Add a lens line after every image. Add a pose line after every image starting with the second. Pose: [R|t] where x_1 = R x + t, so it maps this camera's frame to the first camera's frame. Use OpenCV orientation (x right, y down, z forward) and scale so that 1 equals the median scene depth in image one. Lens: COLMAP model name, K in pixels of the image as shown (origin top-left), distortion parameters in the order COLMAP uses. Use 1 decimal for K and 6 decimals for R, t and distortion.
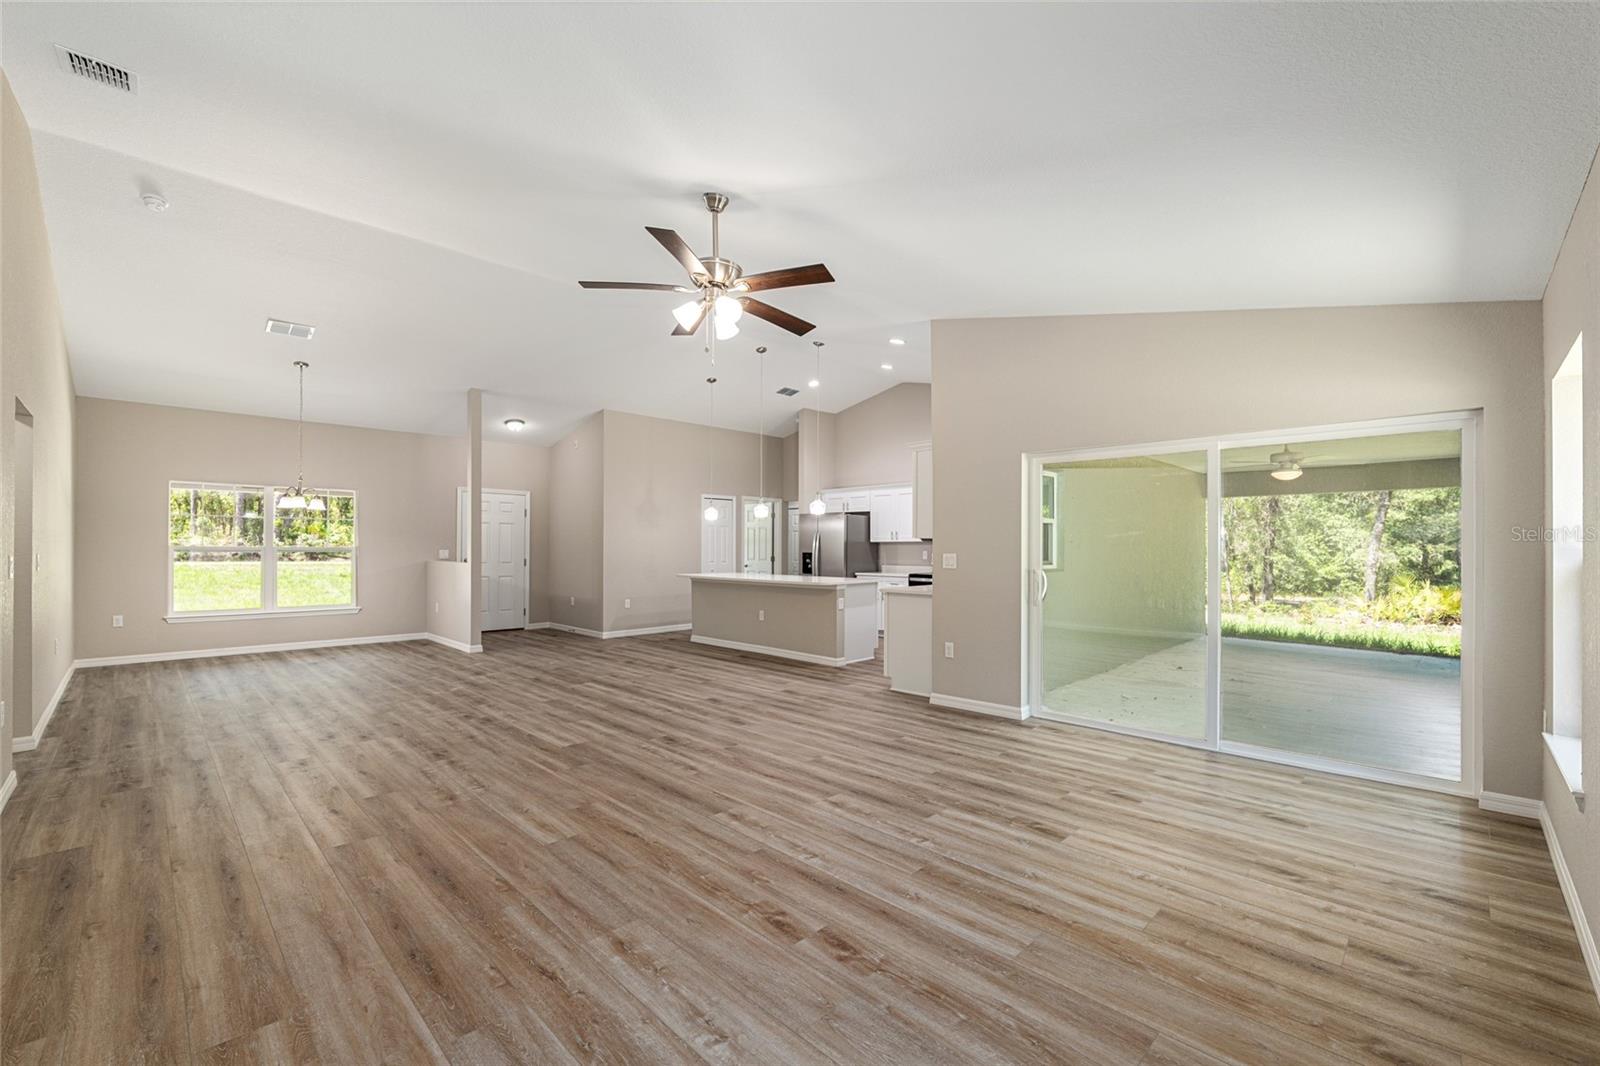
lens RADIAL K [[663.1, 0, 796.6], [0, 663.1, 540.3], [0, 0, 1]] dist [-0.017654, 0.000765]
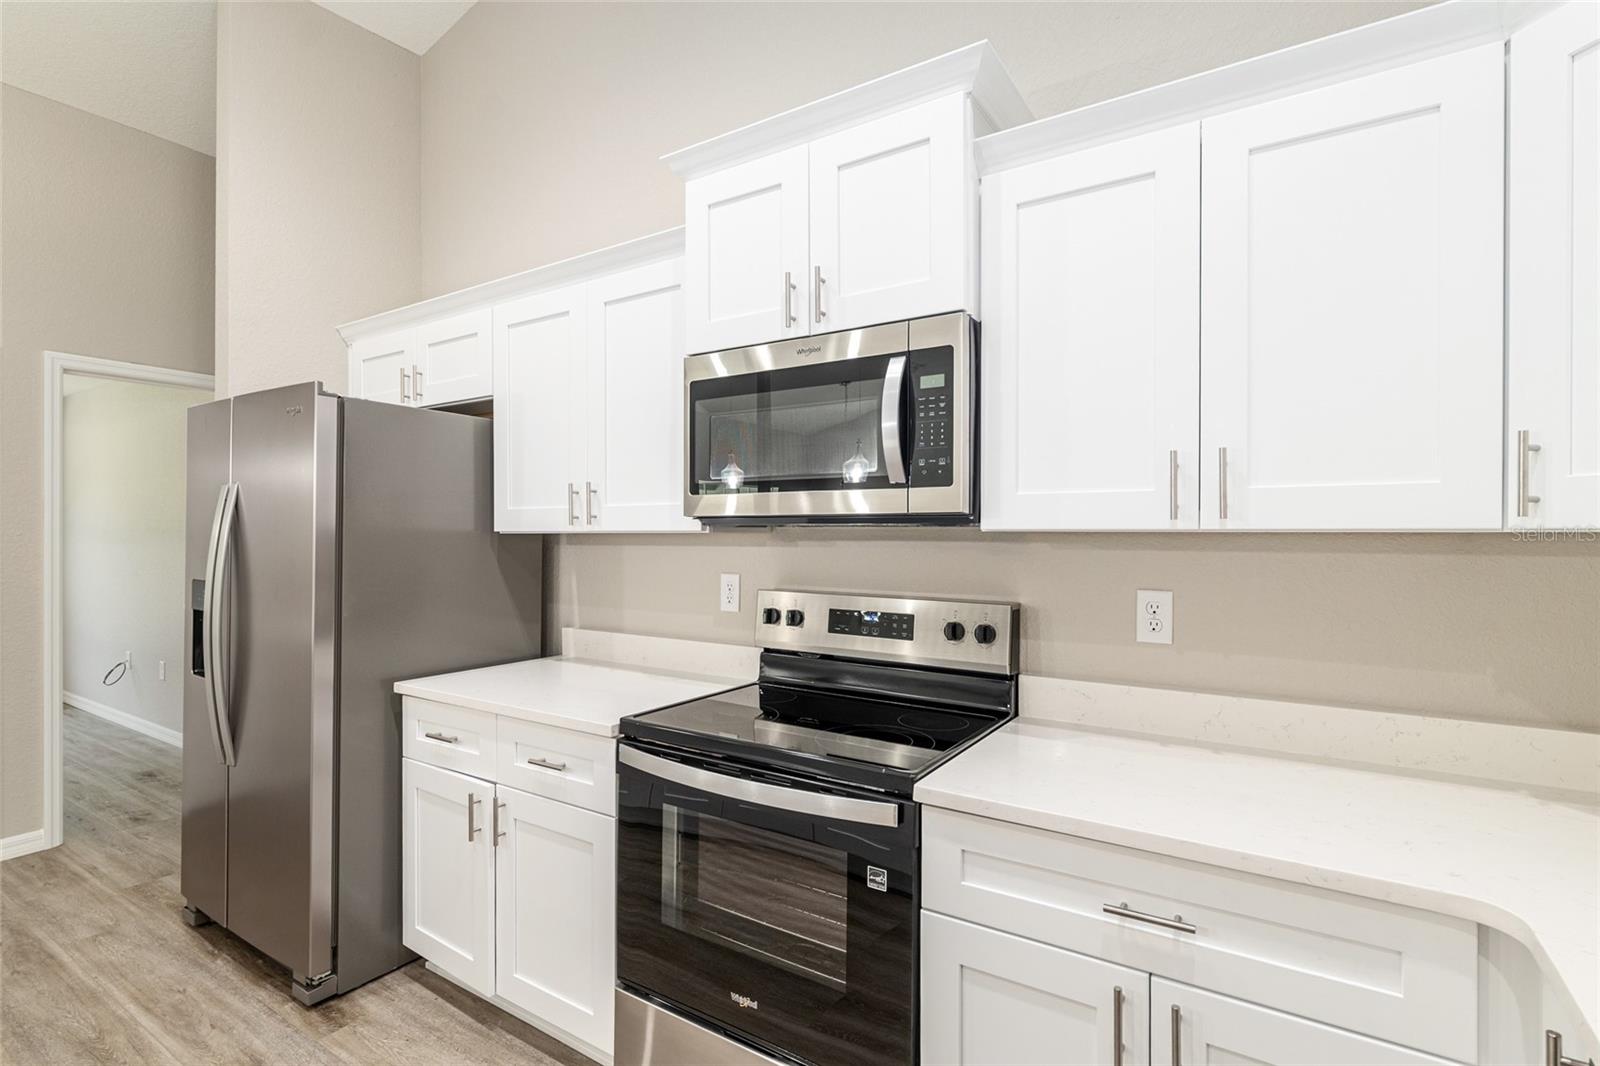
lens RADIAL K [[775.1, 0, 790.8], [0, 775.1, 531.2], [0, 0, 1]] dist [0.002999, -0.002809]
pose [[0.980125, -0.003320, 0.198354, 0.320989], [0.001689, 0.999963, 0.008389, 0.000322], [-0.198375, -0.007887, 0.980094, 1.482773]]
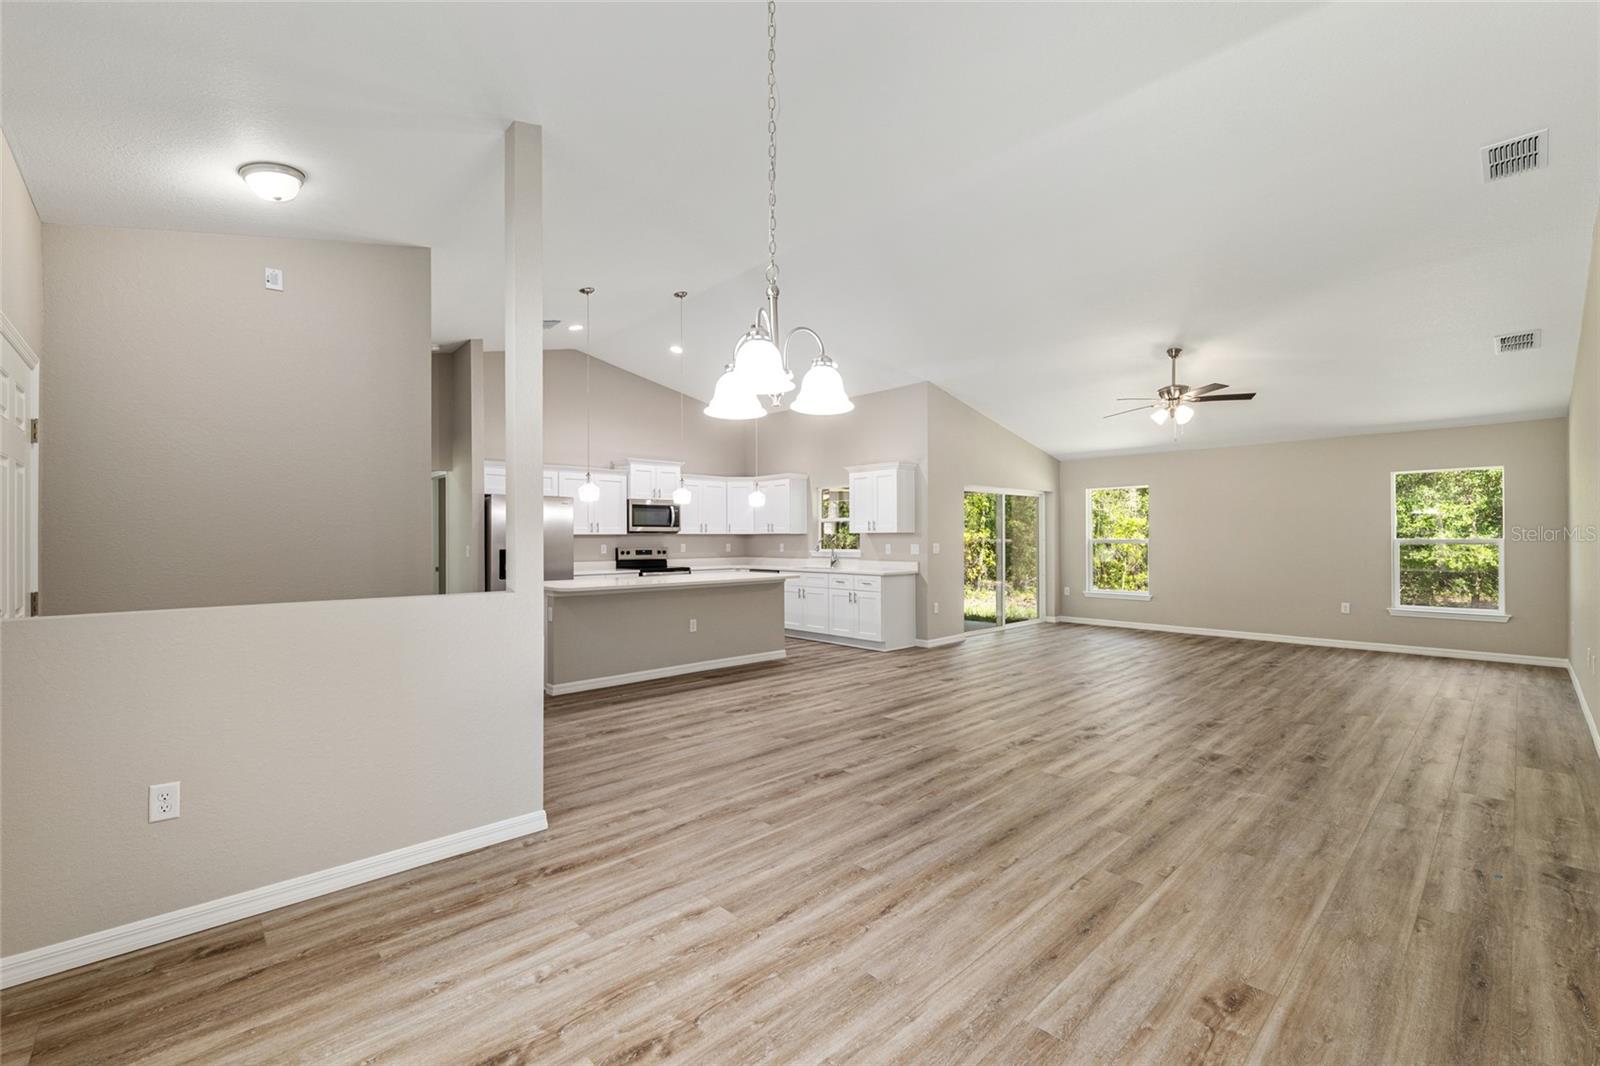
lens RADIAL K [[674.2, 0, 796.3], [0, 674.2, 528.4], [0, 0, 1]] dist [-0.008274, 0.000678]
pose [[0.045199, 0.007795, 0.998948, -1.440943], [-0.005306, 0.999957, -0.007563, -0.000417], [-0.998964, -0.004958, 0.045238, 1.379199]]
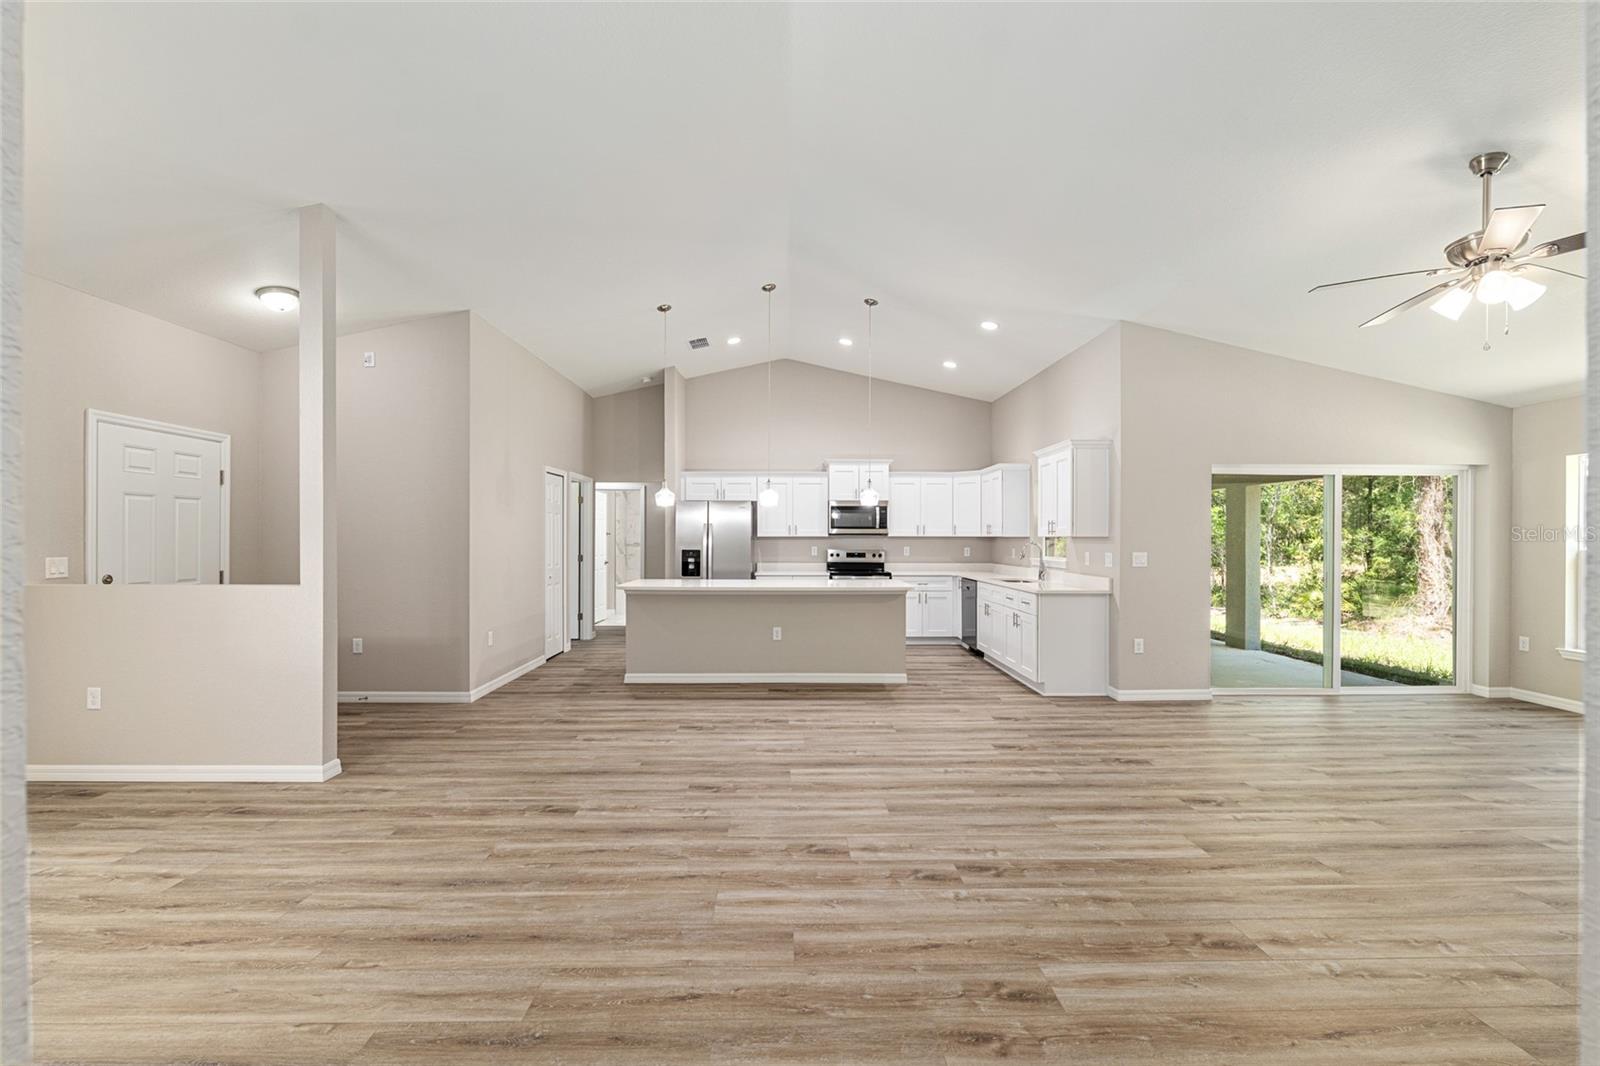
lens RADIAL K [[674.2, 0, 798.8], [0, 674.2, 523.0], [0, 0, 1]] dist [-0.008274, 0.000678]
pose [[0.699505, 0.012505, 0.714518, -0.983436], [-0.006135, 0.999915, -0.011494, -0.010161], [-0.714601, 0.003657, 0.699523, 0.714717]]
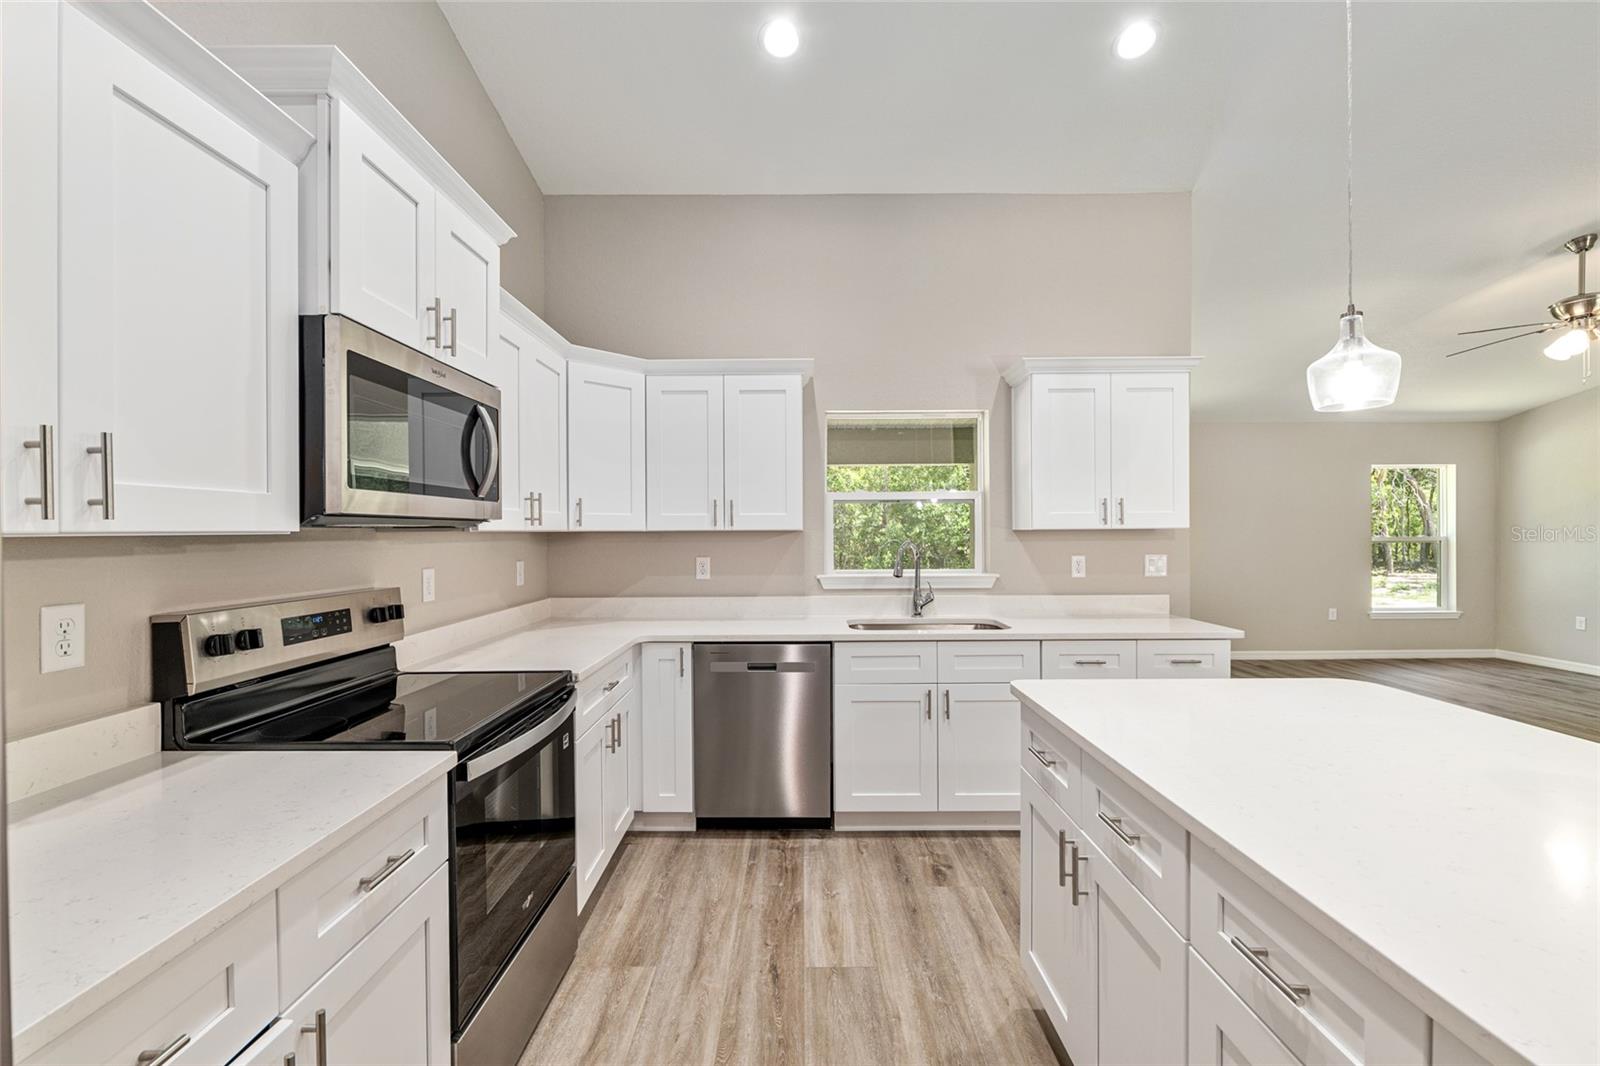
lens RADIAL K [[674.2, 0, 788.5], [0, 674.2, 531.2], [0, 0, 1]] dist [-0.008274, 0.000678]
pose [[-0.695058, -0.001506, 0.718952, 0.002291], [-0.005232, 0.999982, -0.002963, 0.003330], [-0.718934, -0.005821, -0.695054, 1.969085]]
